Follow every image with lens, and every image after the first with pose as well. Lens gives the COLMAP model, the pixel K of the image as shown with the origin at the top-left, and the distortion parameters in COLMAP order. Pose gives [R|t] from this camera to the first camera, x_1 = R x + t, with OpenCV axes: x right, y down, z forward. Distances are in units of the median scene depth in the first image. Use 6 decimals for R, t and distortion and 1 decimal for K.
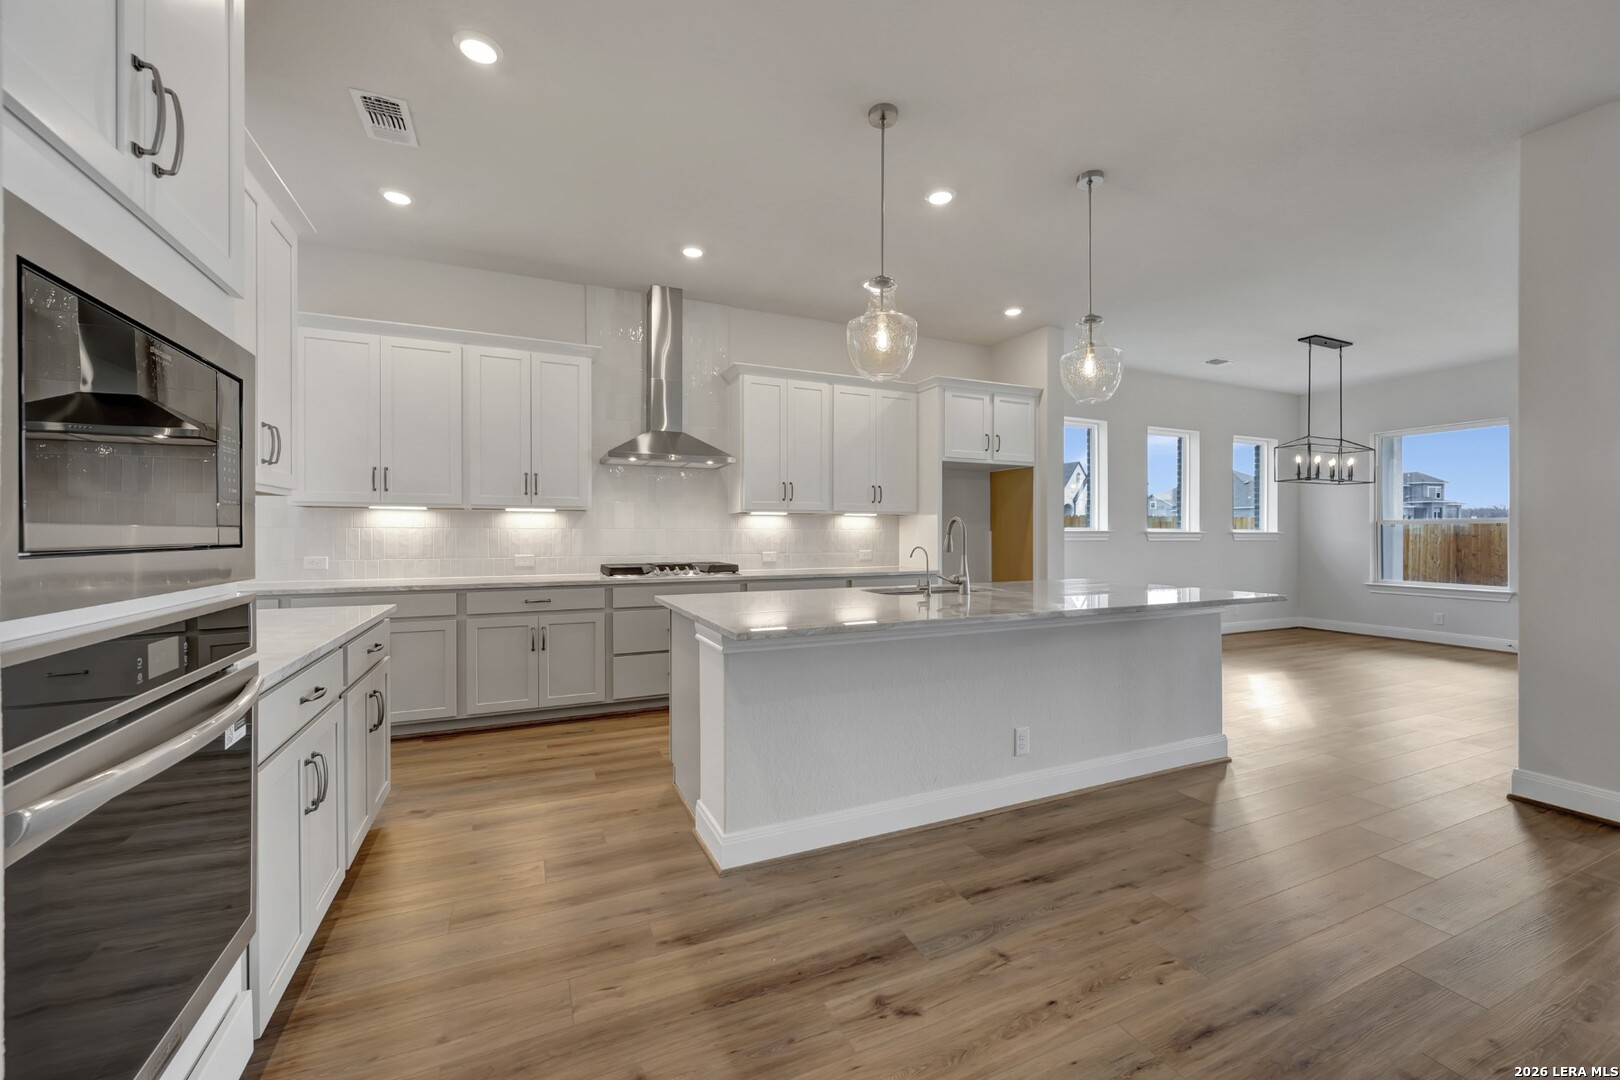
lens RADIAL K [[648.5, 0, 810.3], [0, 648.5, 533.0], [0, 0, 1]] dist [0.004885, -0.000998]
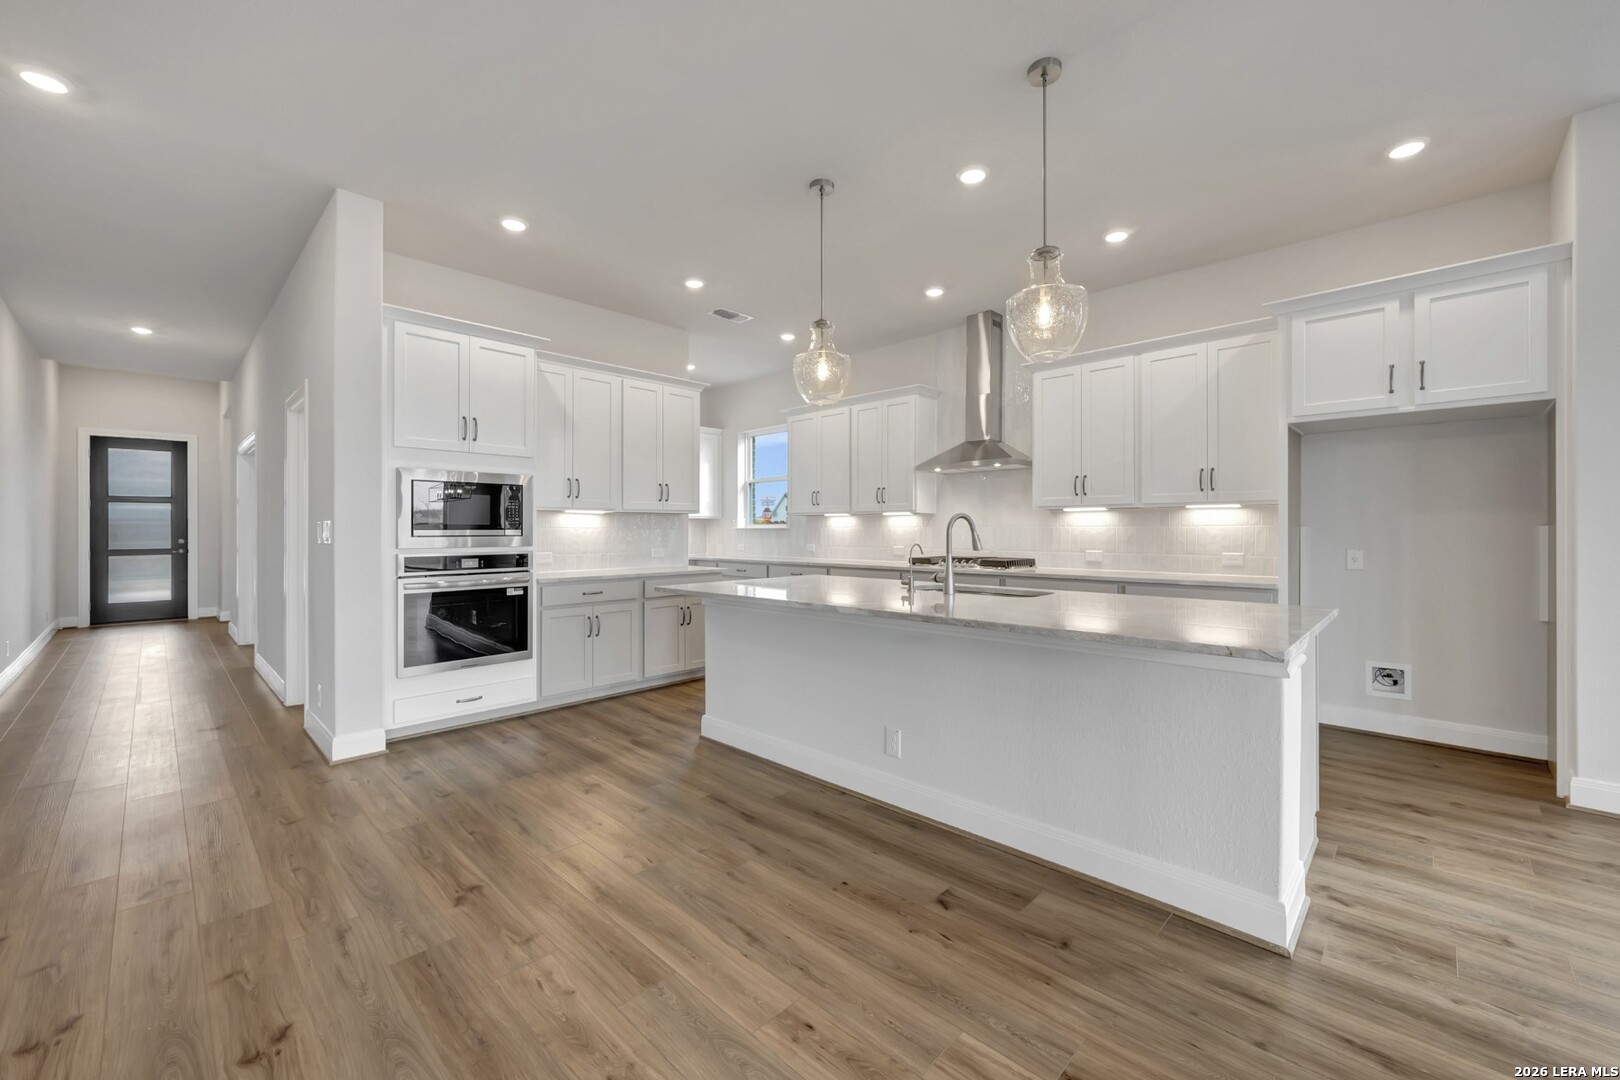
lens RADIAL K [[648.5, 0, 820.3], [0, 648.5, 525.5], [0, 0, 1]] dist [0.004885, -0.000998]
pose [[0.363756, -0.009773, -0.931443, 0.798519], [0.002460, 0.999952, -0.009531, 0.001398], [0.931491, 0.001176, 0.363762, 0.358105]]
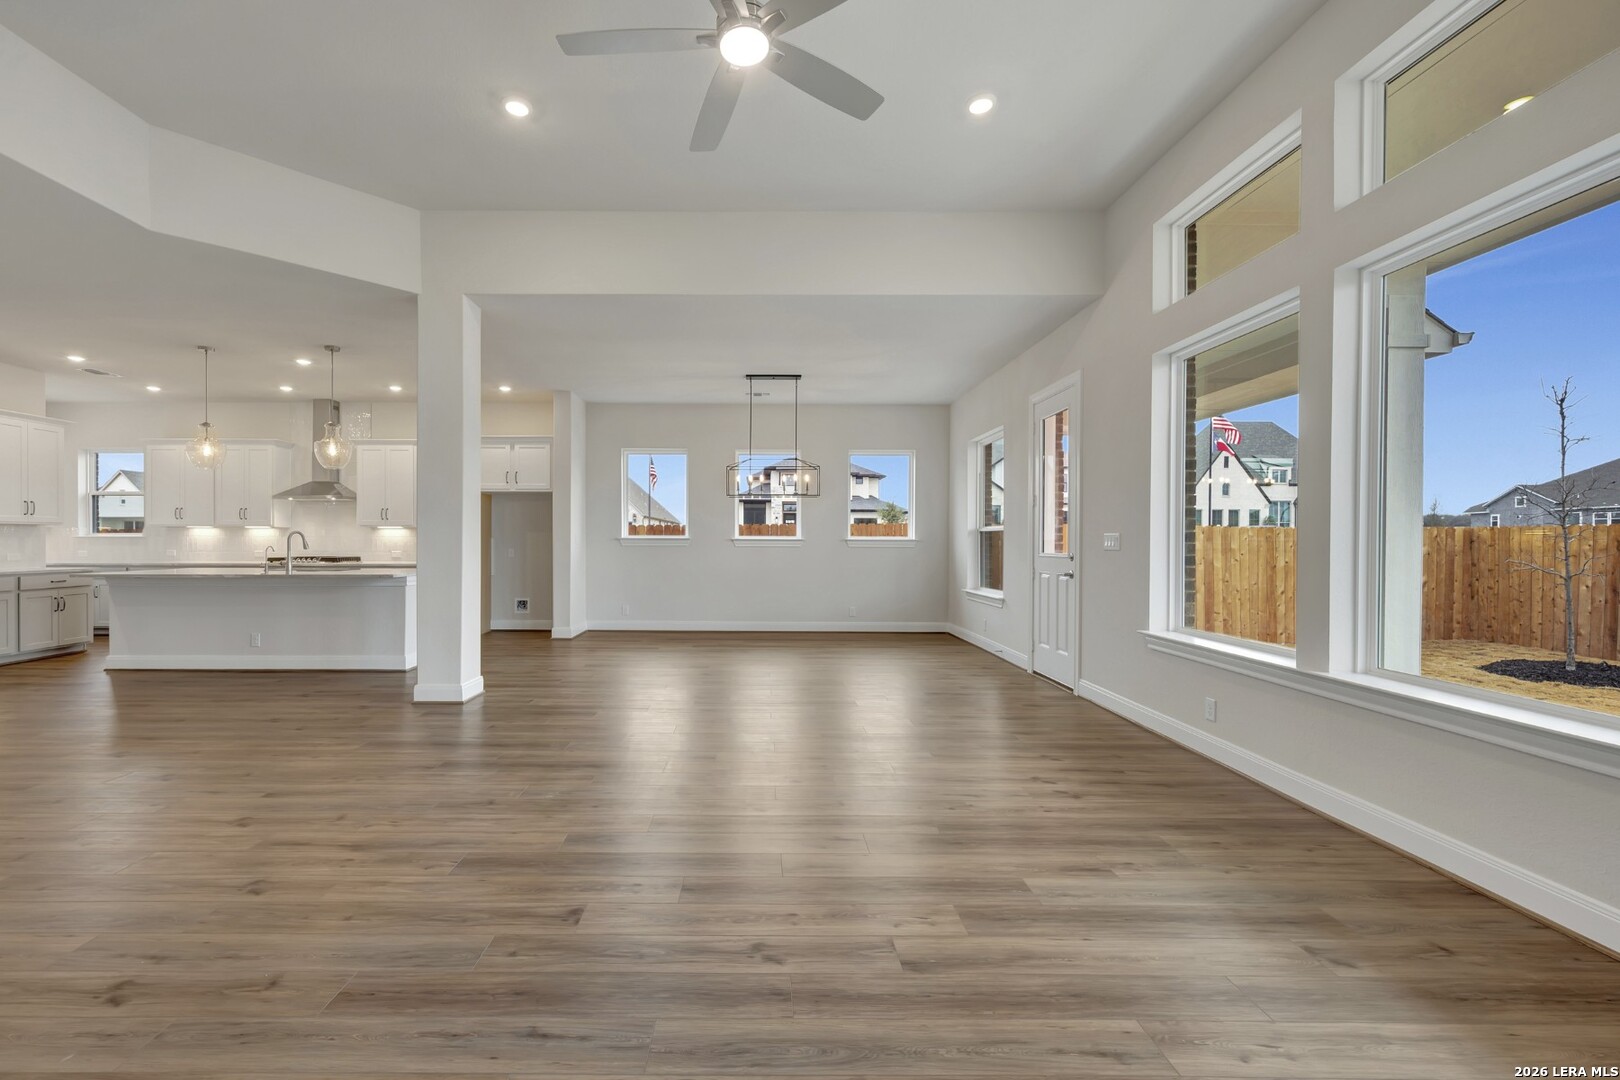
lens RADIAL K [[648.5, 0, 723.0], [0, 648.5, 556.2], [0, 0, 1]] dist [0.004885, -0.000998]
pose [[0.897548, 0.010638, -0.440789, 1.685824], [-0.000818, 0.999747, 0.022461, 0.005337], [0.440916, -0.019799, 0.897330, -0.123014]]
